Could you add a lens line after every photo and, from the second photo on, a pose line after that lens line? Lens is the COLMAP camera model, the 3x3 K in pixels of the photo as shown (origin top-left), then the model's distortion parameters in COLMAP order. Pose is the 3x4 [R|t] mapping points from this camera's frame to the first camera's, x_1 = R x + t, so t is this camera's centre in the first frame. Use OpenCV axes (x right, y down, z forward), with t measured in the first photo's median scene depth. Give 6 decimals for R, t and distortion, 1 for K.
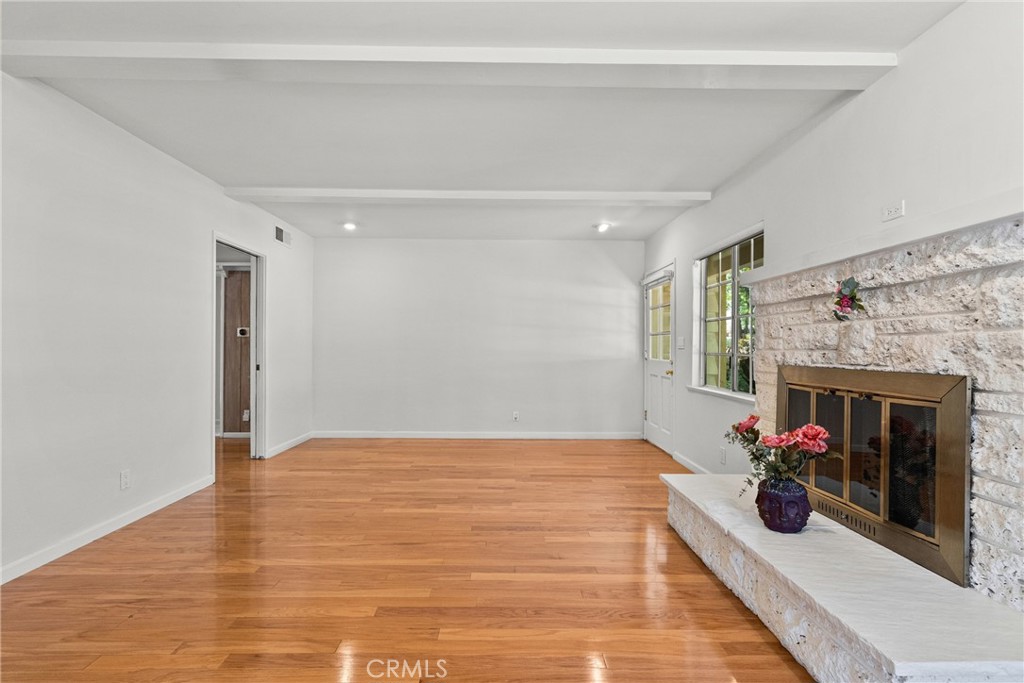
lens RADIAL K [[466.0, 0, 509.6], [0, 466.0, 342.9], [0, 0, 1]] dist [-0.003266, 0.002457]
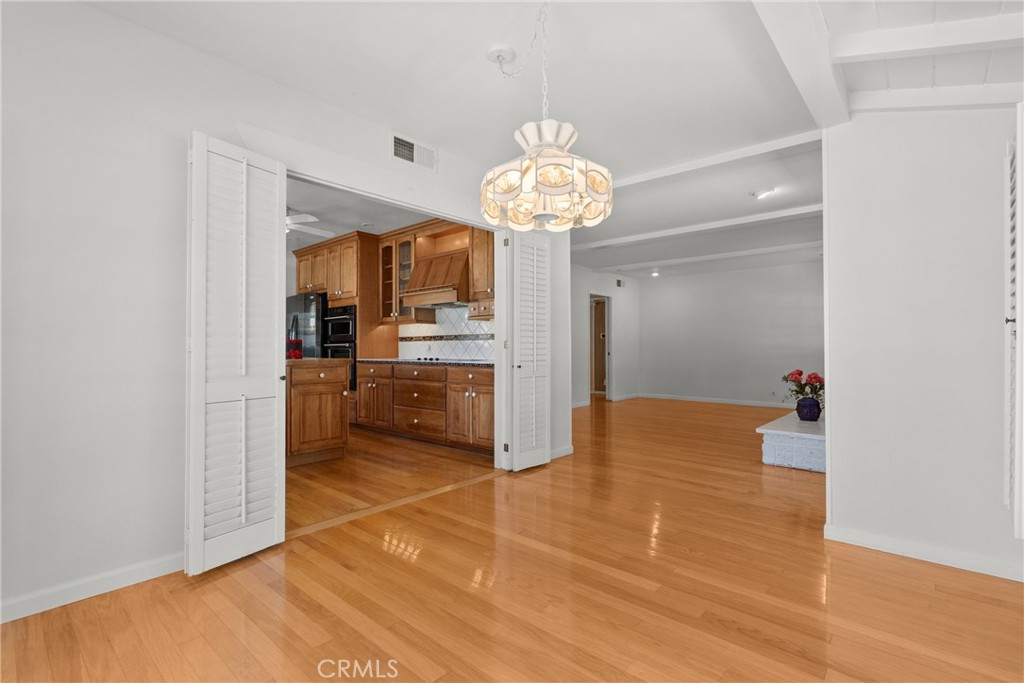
lens RADIAL K [[466.0, 0, 511.1], [0, 466.0, 344.0], [0, 0, 1]] dist [-0.003266, 0.002457]
pose [[0.743289, -0.008839, -0.668912, 0.426086], [0.005529, 0.999960, -0.007070, 0.021809], [0.668947, 0.001557, 0.743308, -0.669345]]
